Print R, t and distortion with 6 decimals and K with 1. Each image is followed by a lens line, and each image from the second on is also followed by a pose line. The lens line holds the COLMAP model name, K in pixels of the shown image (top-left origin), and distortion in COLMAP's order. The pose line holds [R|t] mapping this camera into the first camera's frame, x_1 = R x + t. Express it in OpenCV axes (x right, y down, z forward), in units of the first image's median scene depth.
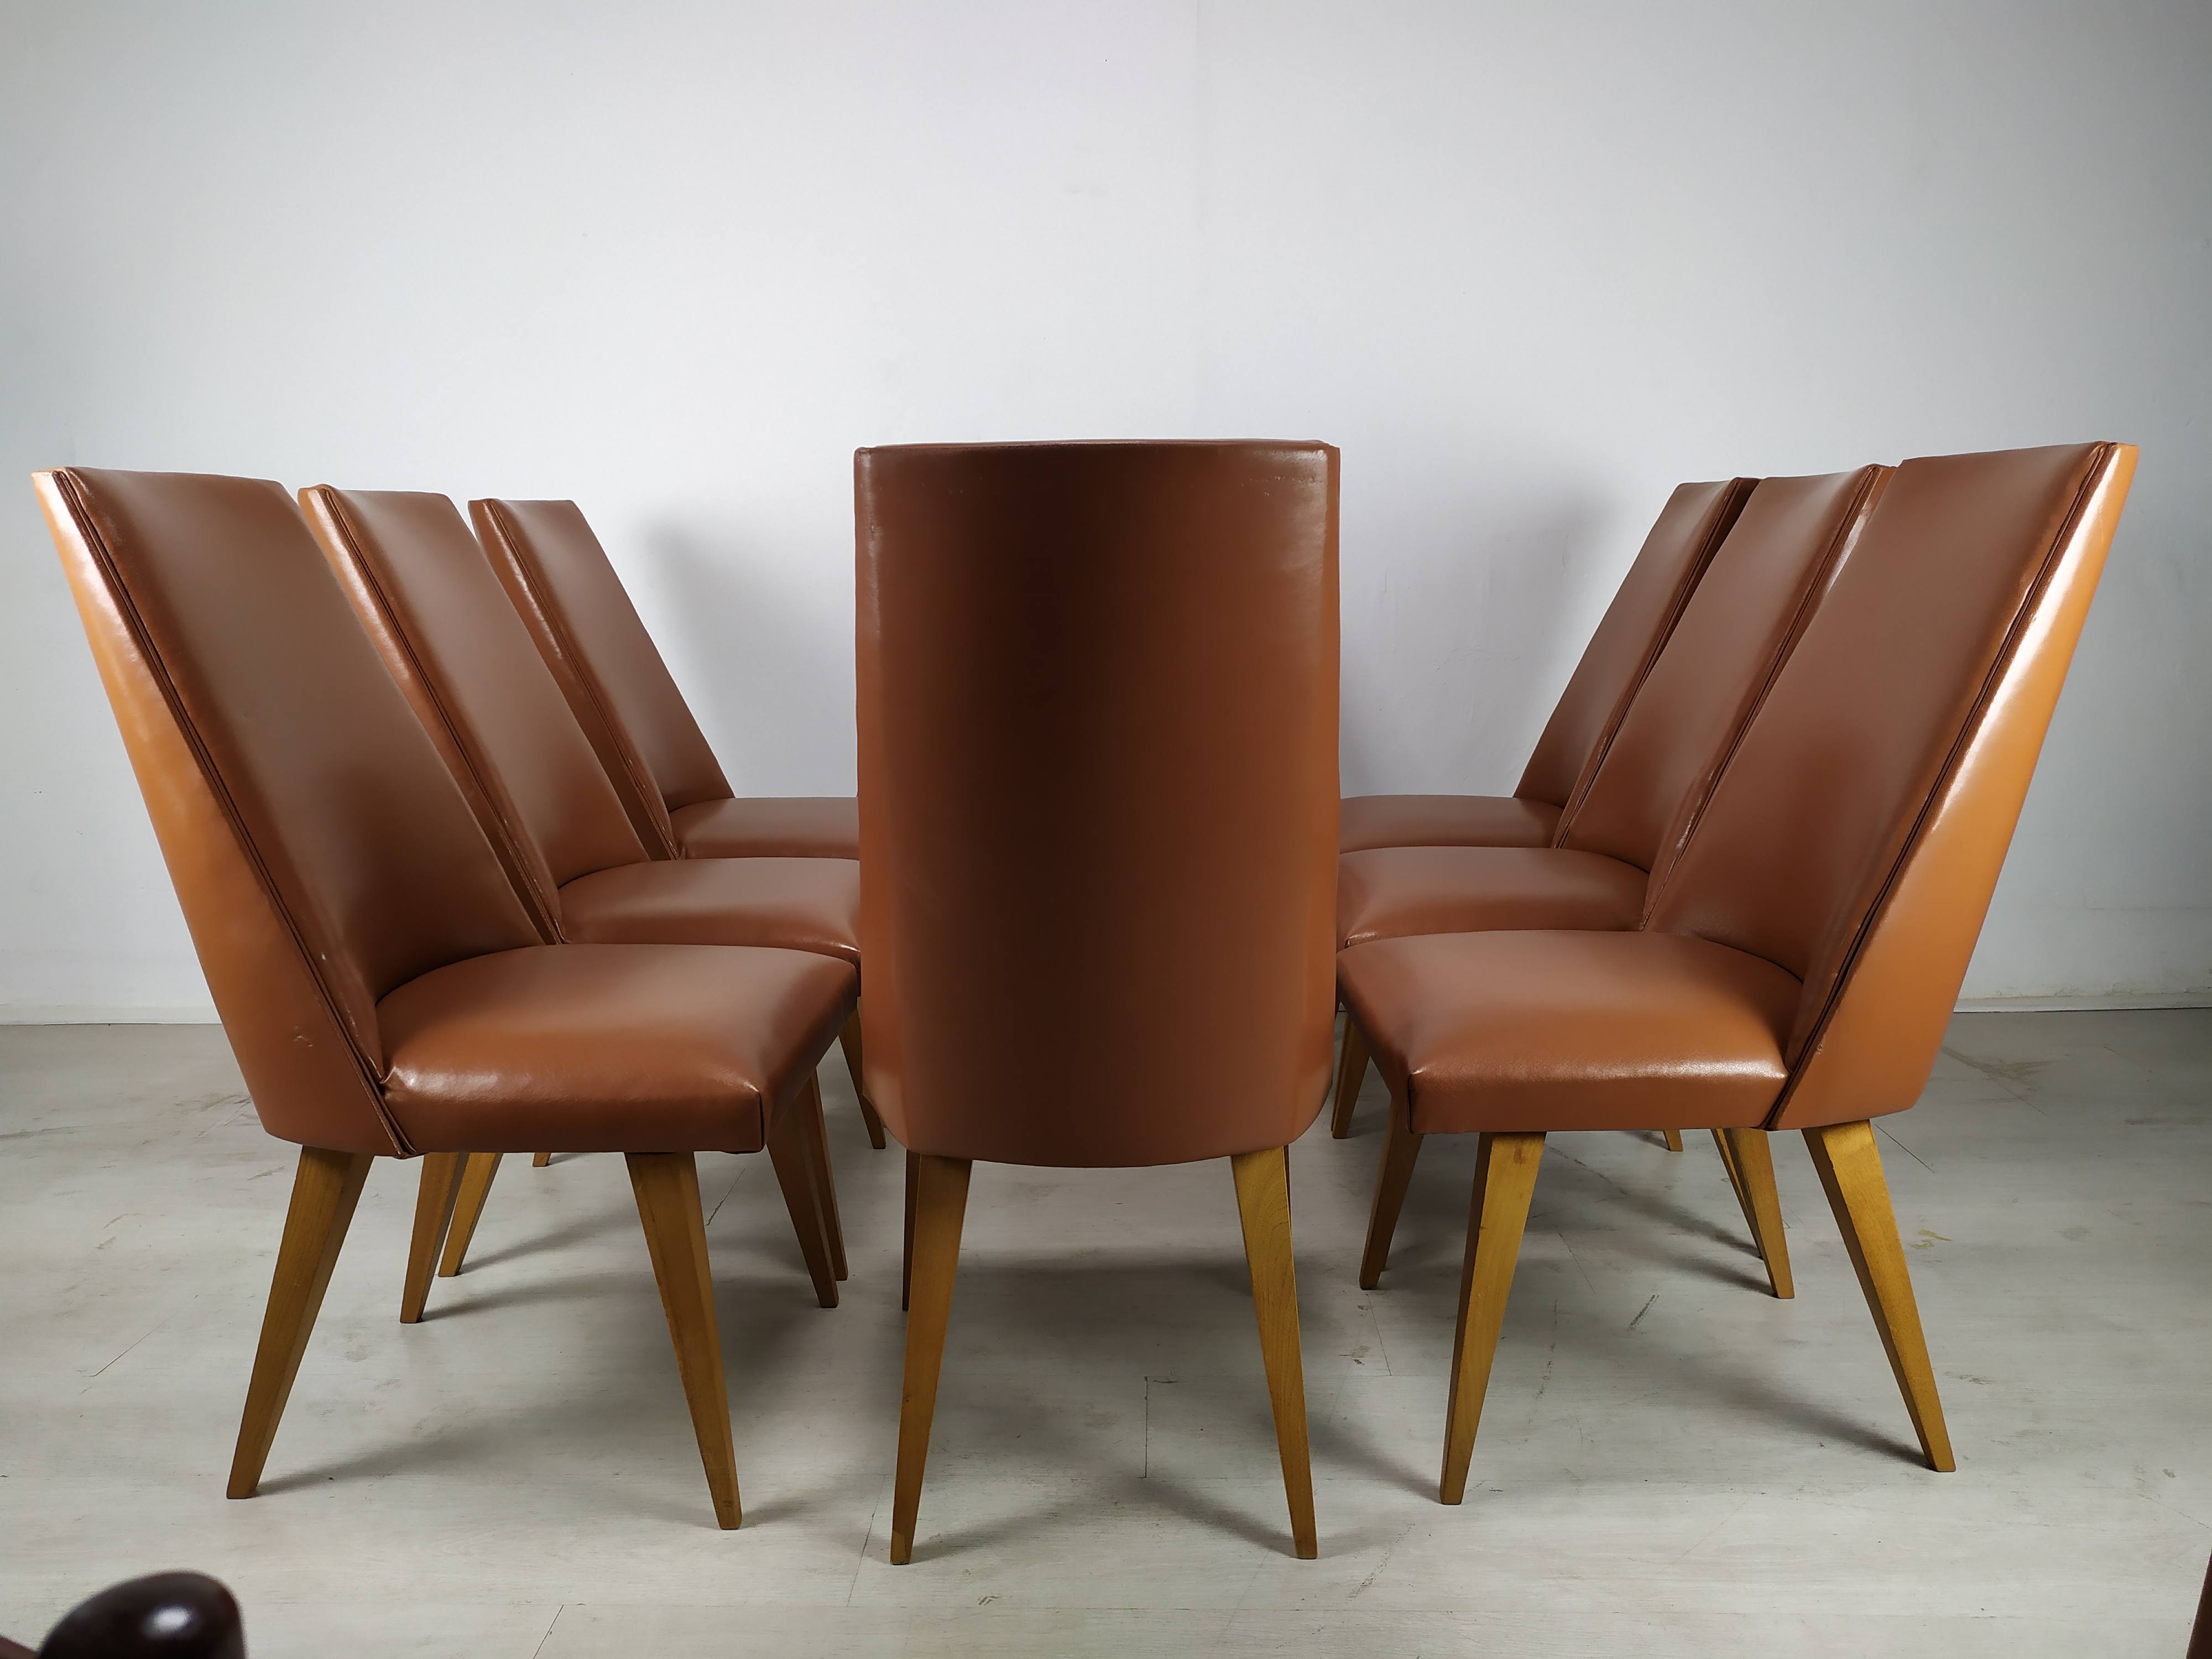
lens RADIAL K [[1586.1, 0, 1098.1], [0, 1586.1, 847.1], [0, 0, 1]] dist [0.038162, -0.014405]
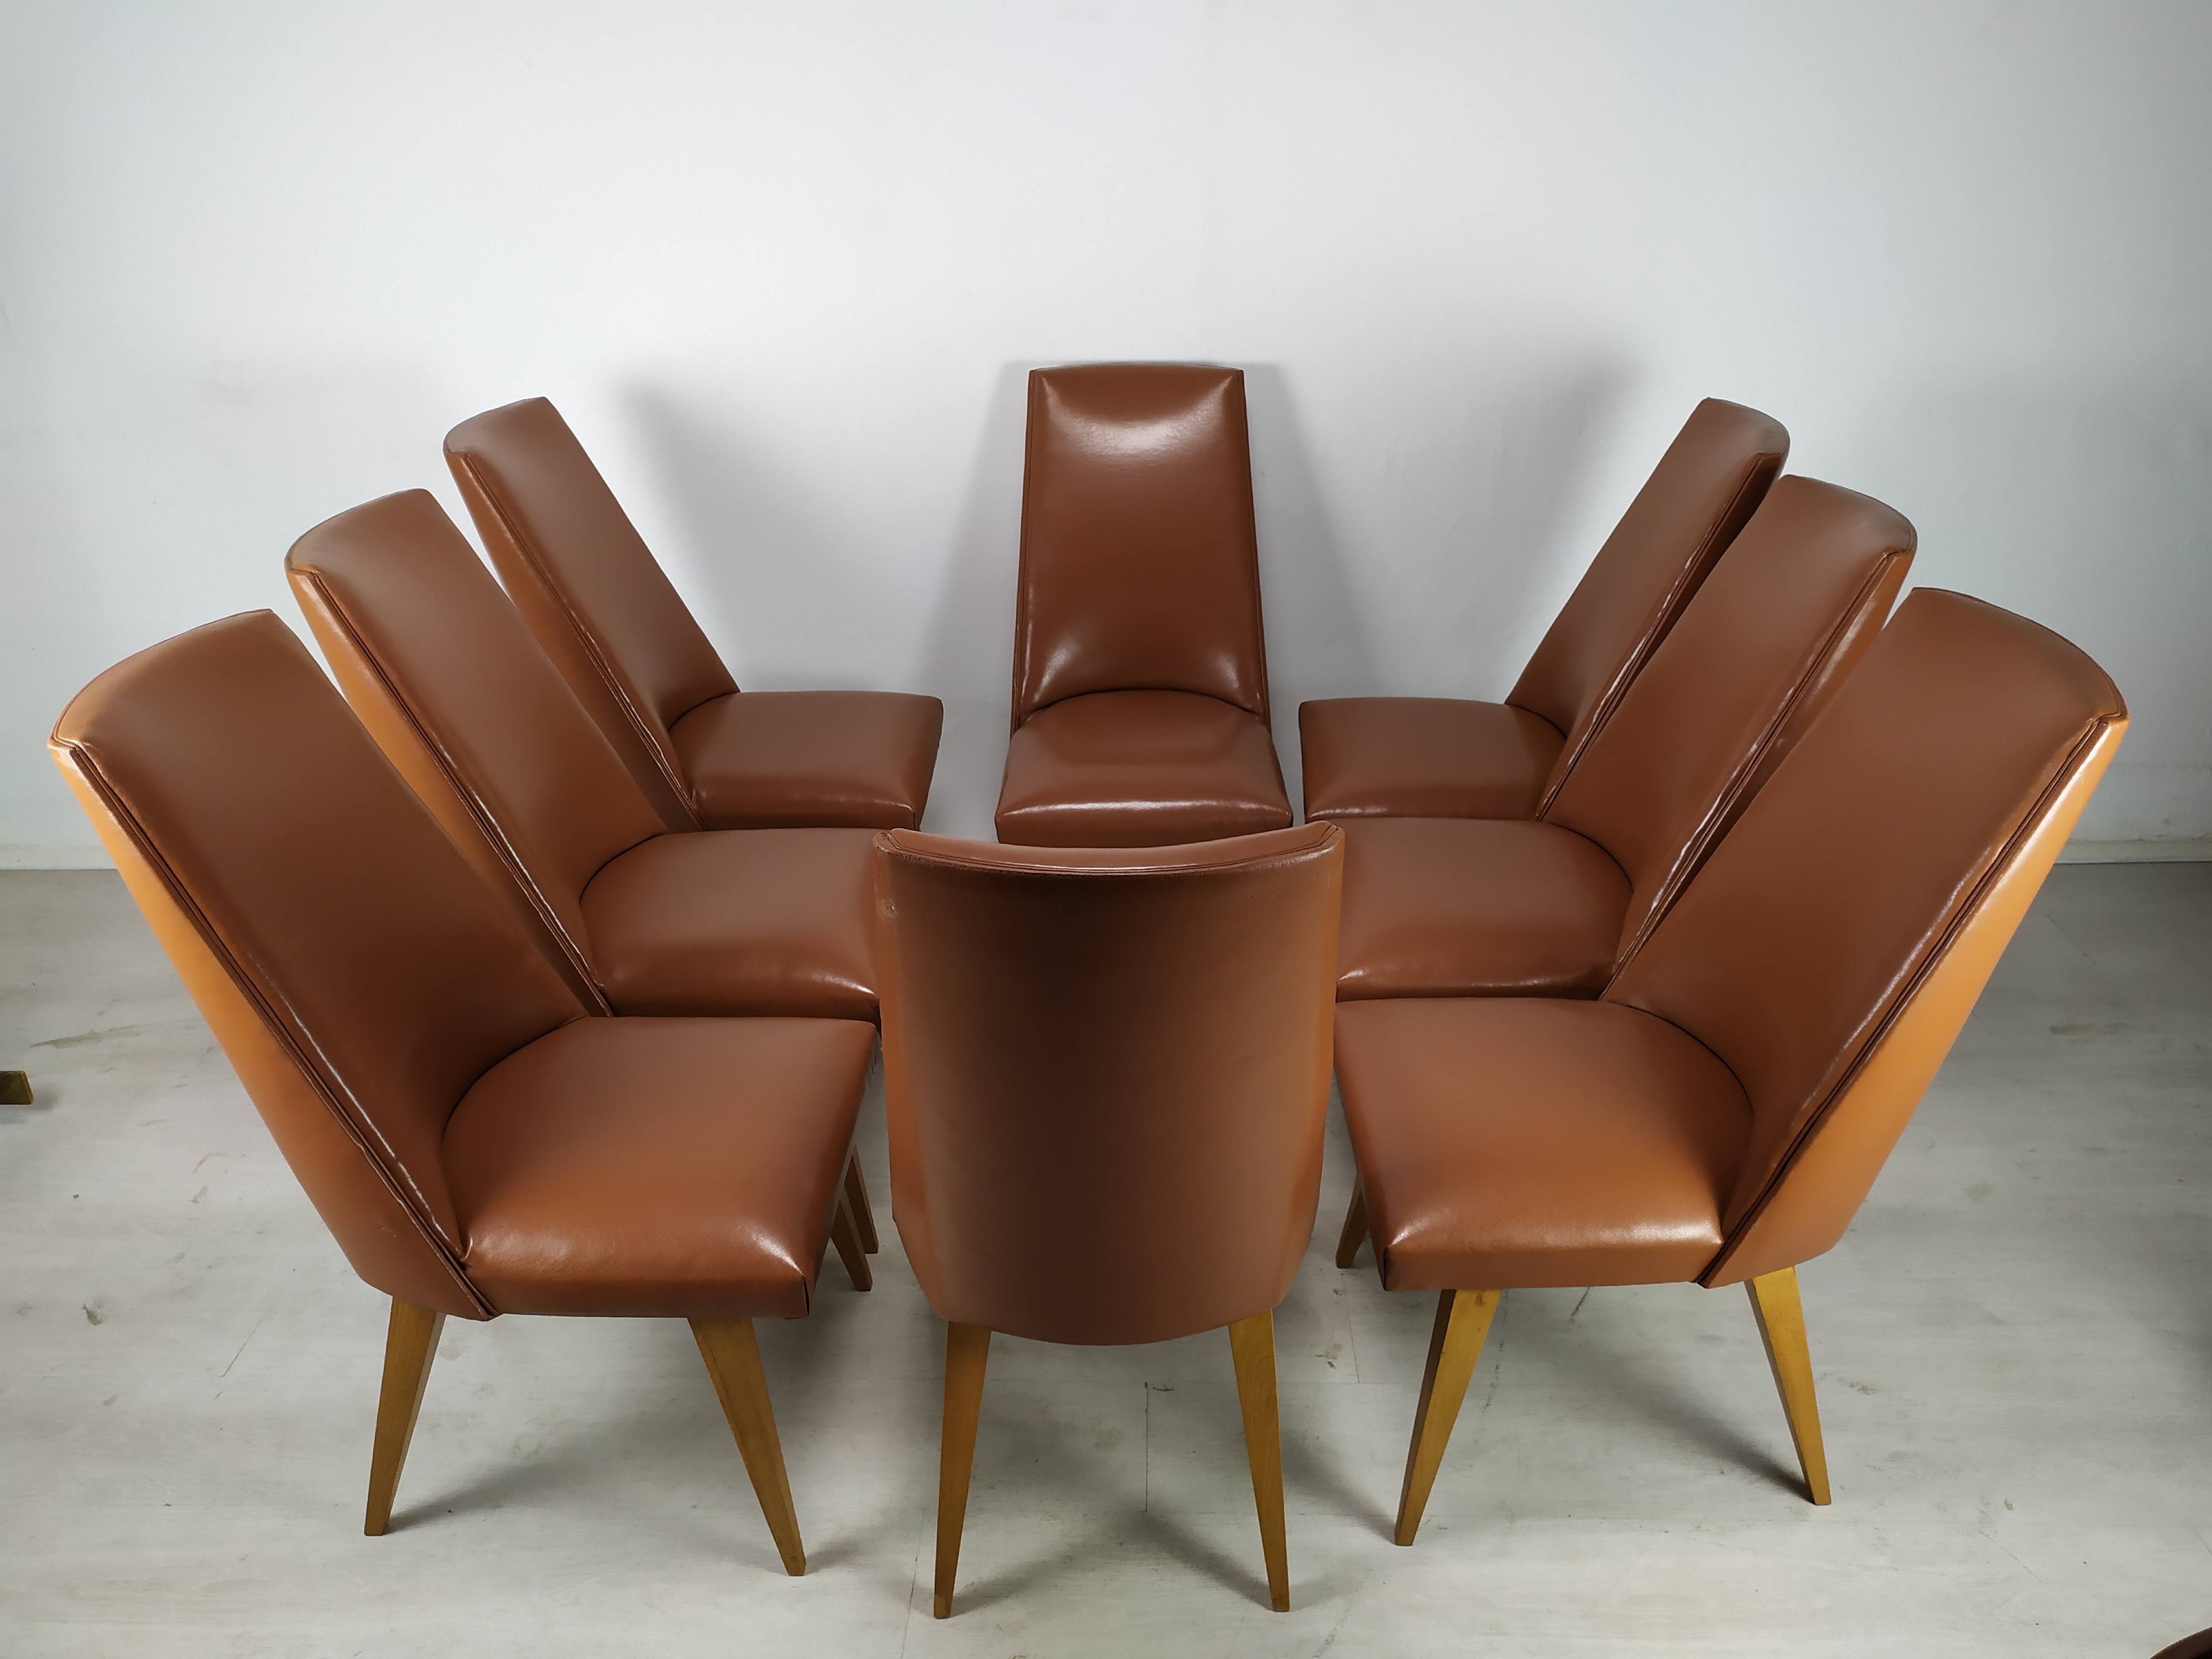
lens RADIAL K [[1586.1, 0, 1108.3], [0, 1586.1, 848.4], [0, 0, 1]] dist [0.038162, -0.014405]
pose [[0.999922, -0.003532, 0.011954, -0.010655], [0.000012, 0.959296, 0.282402, -0.410528], [-0.012464, -0.282380, 0.959222, 0.009505]]
